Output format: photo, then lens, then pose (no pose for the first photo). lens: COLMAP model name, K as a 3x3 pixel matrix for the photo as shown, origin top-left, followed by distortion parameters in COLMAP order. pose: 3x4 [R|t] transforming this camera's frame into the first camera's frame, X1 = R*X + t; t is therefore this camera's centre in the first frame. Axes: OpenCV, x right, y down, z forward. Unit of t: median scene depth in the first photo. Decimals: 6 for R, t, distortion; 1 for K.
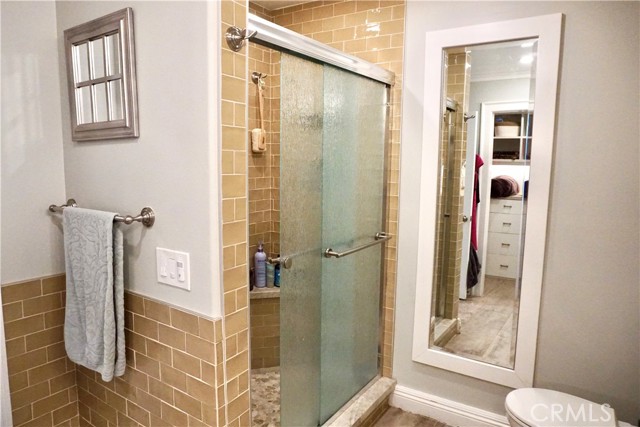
lens RADIAL K [[429.5, 0, 320.0], [0, 429.5, 213.5], [0, 0, 1]] dist [-0.056125, 0.035742]
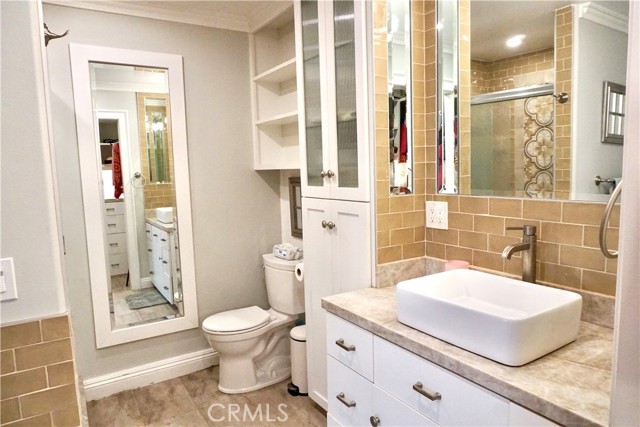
lens RADIAL K [[429.5, 0, 320.0], [0, 429.5, 213.5], [0, 0, 1]] dist [-0.056125, 0.035742]
pose [[0.416578, -0.121270, 0.900975, -0.509675], [0.143008, 0.987465, 0.066789, 0.021138], [-0.897781, 0.101024, 0.428699, 0.011633]]
